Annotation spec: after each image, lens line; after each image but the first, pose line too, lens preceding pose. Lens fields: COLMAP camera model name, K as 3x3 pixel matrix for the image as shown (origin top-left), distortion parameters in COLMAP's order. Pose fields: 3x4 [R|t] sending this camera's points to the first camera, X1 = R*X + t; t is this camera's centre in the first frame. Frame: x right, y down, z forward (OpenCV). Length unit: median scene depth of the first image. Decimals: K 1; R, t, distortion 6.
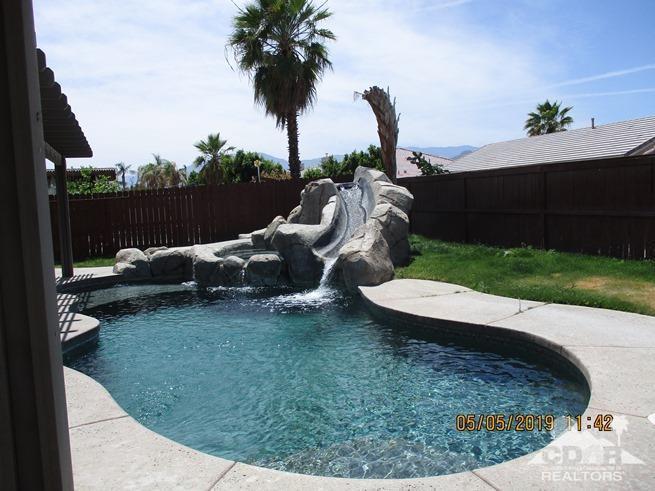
lens RADIAL K [[546.9, 0, 332.2], [0, 546.9, 240.8], [0, 0, 1]] dist [-0.025222, 0.017438]
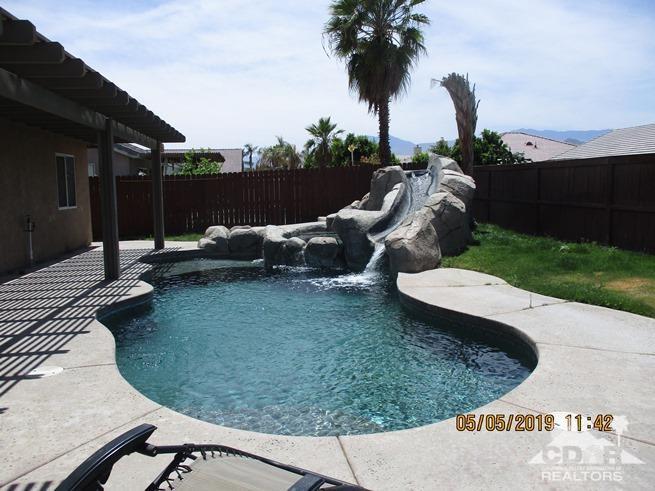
lens RADIAL K [[546.9, 0, 332.2], [0, 546.9, 240.8], [0, 0, 1]] dist [-0.025222, 0.017438]
pose [[0.974237, 0.049492, -0.220028, 0.098393], [-0.042523, 0.998436, 0.036303, -0.005611], [0.221481, -0.026011, 0.974818, -0.021359]]
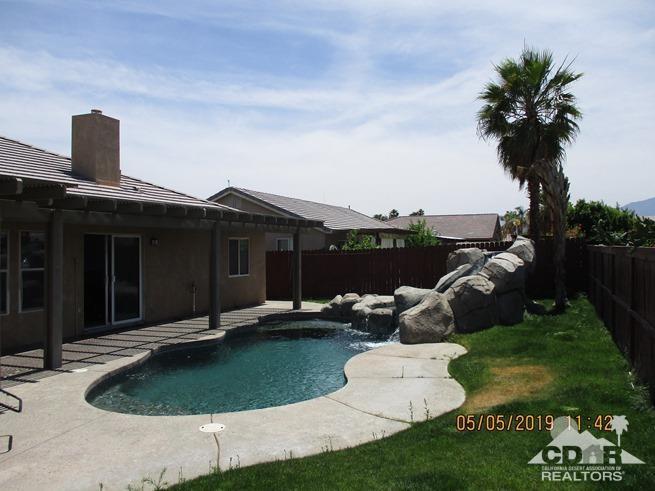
lens RADIAL K [[553.0, 0, 327.5], [0, 553.0, 245.5], [0, 0, 1]] dist [-0.000573, 0.003905]
pose [[0.728084, 0.033170, -0.684685, 0.516798], [-0.076559, 0.996514, -0.033135, -0.054536], [0.681200, 0.076544, 0.728085, -0.031754]]
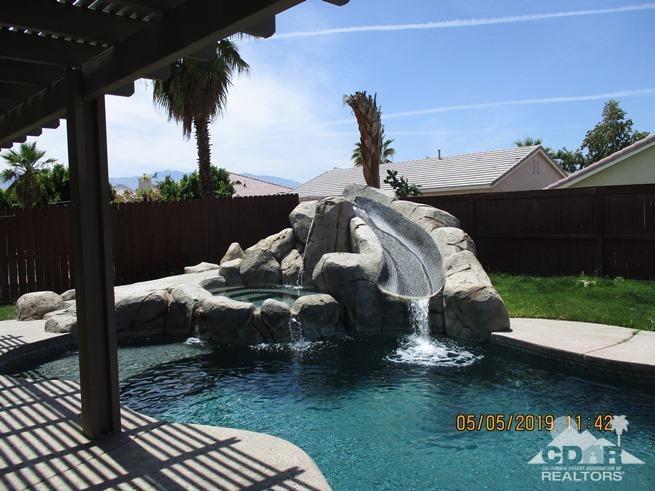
lens RADIAL K [[546.9, 0, 332.2], [0, 546.9, 240.8], [0, 0, 1]] dist [-0.025222, 0.017438]
pose [[0.923841, -0.003741, 0.382758, -0.300626], [0.022131, 0.998802, -0.043653, -0.011888], [-0.382136, 0.048799, 0.922817, 0.241067]]
